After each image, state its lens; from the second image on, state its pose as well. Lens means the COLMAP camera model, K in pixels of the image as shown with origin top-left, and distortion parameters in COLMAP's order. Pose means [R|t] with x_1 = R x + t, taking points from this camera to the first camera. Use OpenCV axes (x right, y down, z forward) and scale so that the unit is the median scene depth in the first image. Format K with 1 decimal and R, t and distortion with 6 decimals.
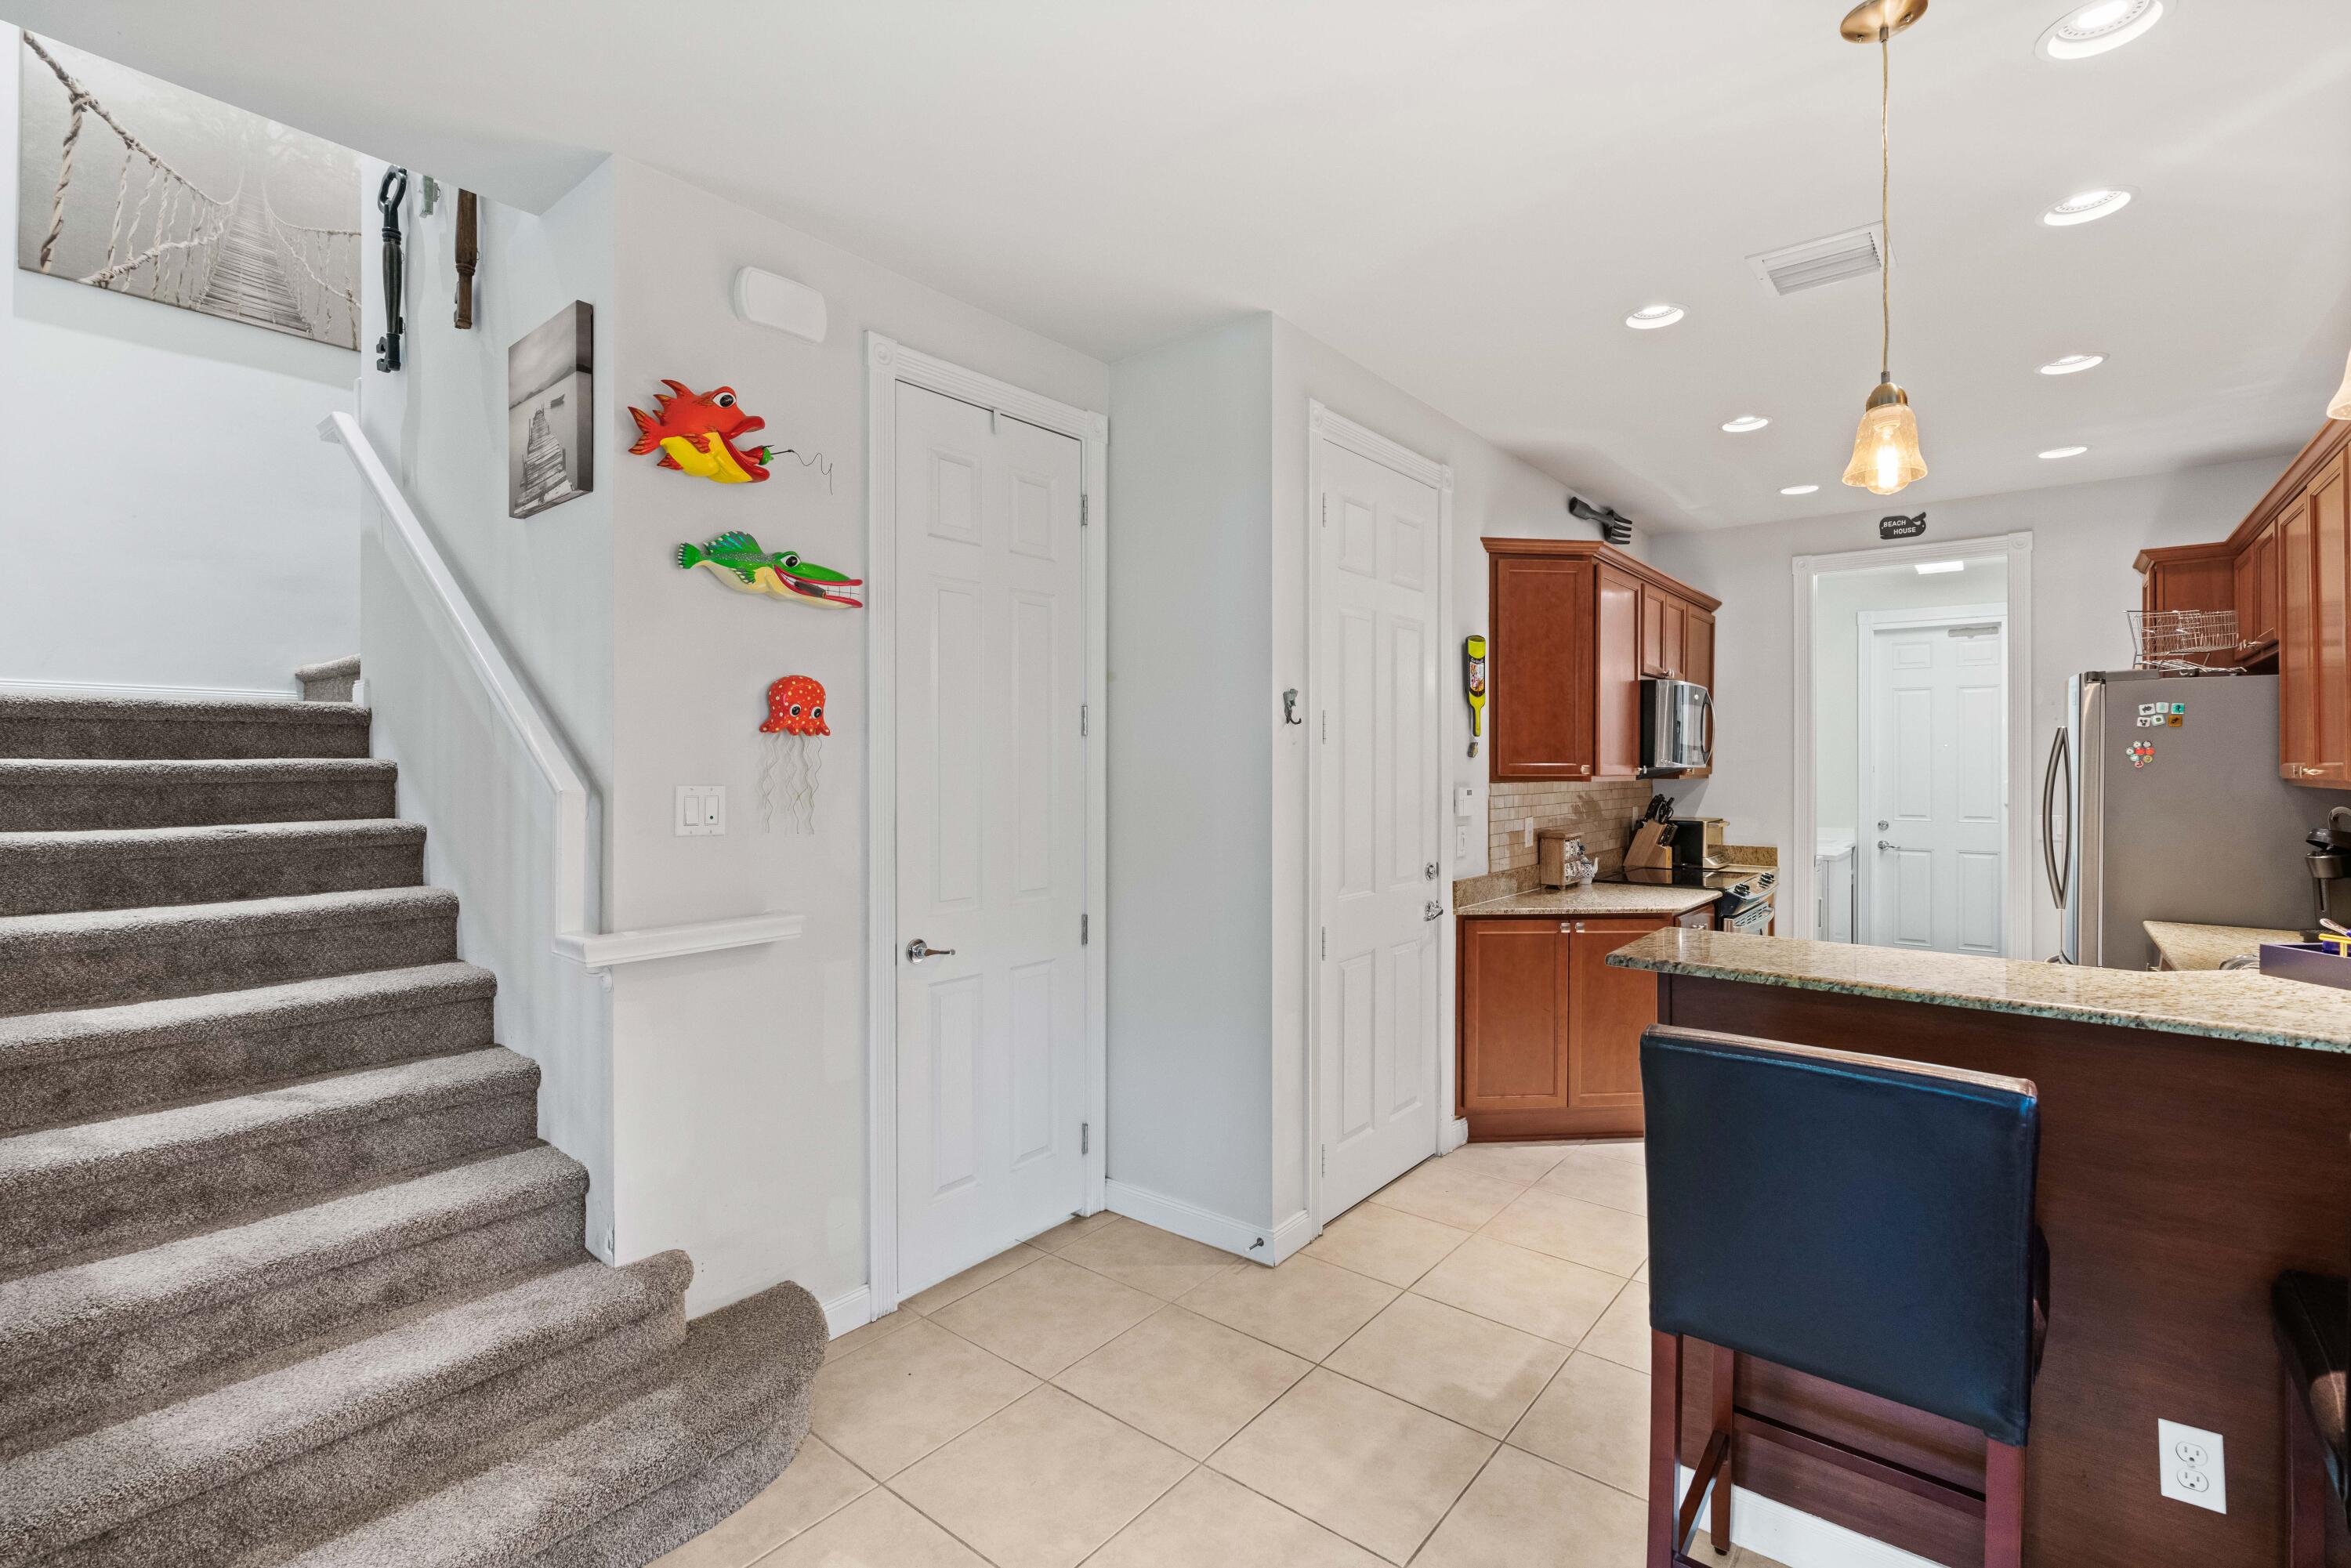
lens RADIAL K [[1065.0, 0, 1179.8], [0, 1065.0, 770.4], [0, 0, 1]] dist [-0.015411, 0.008728]
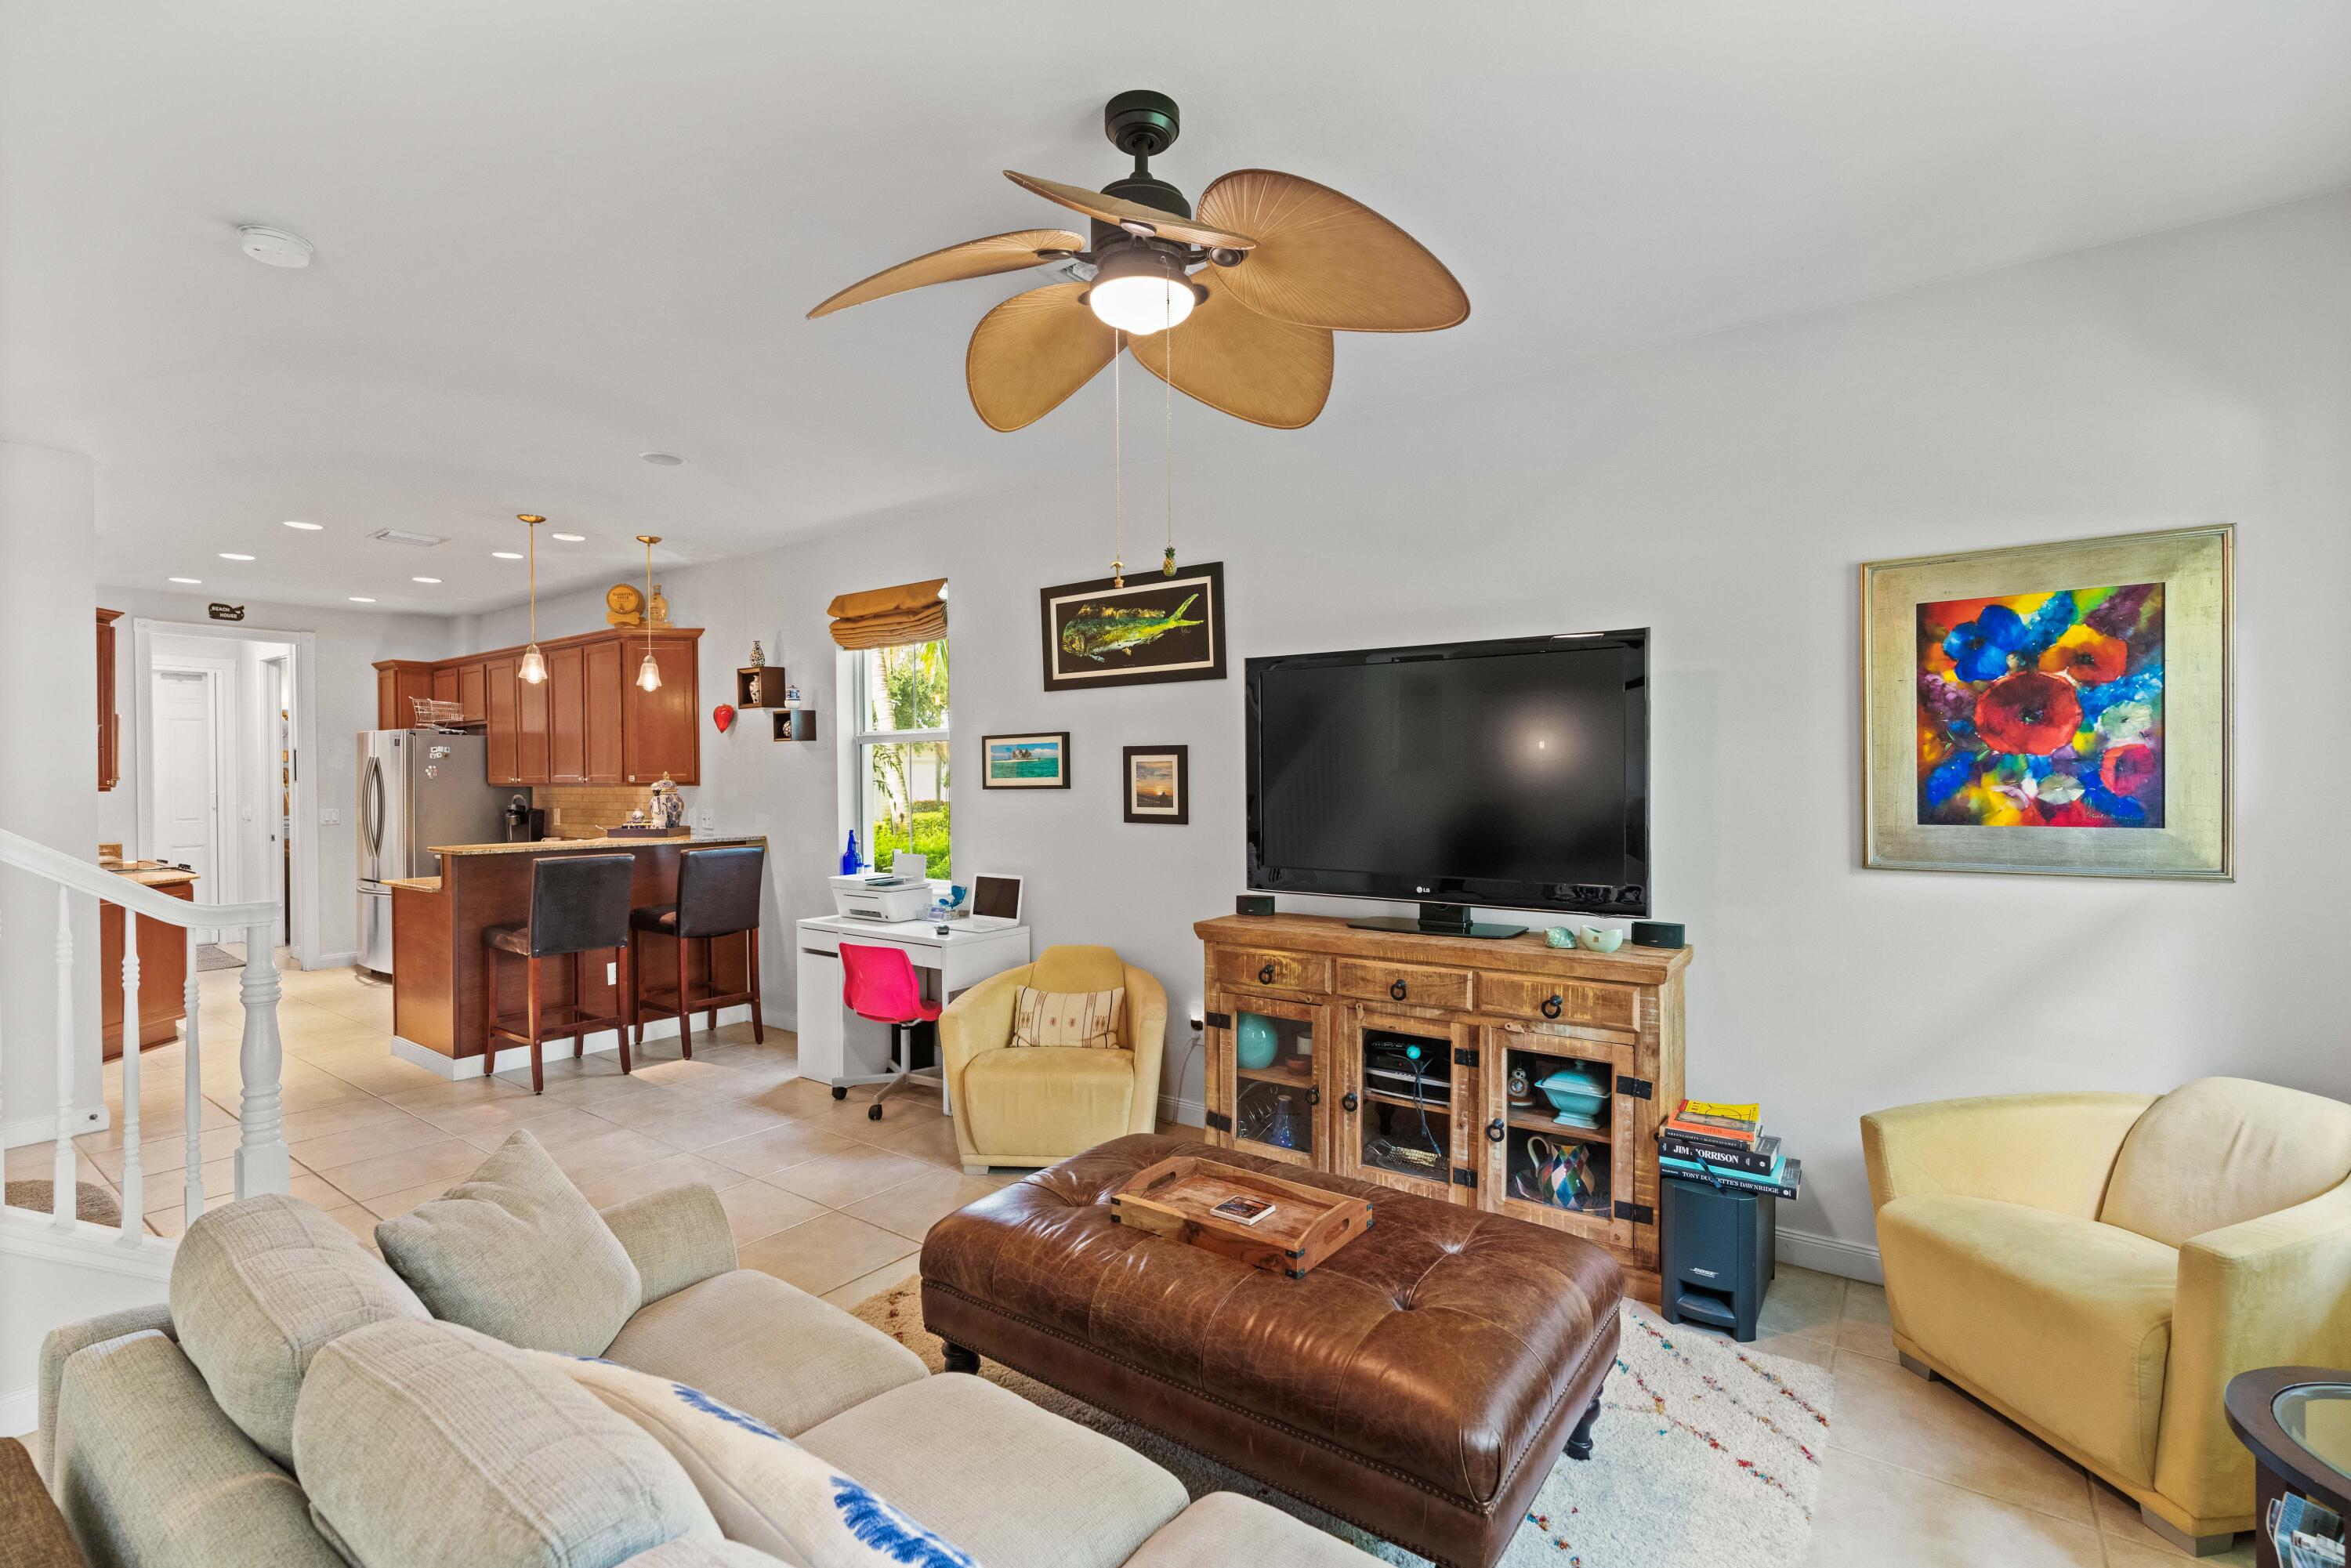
lens RADIAL K [[1053.0, 0, 1178.6], [0, 1053.0, 776.3], [0, 0, 1]] dist [-0.015518, 0.008597]
pose [[-0.046768, -0.000952, 0.998905, -1.037990], [0.010310, 0.999946, 0.001435, 0.003853], [-0.998853, 0.010366, -0.046755, -0.286351]]
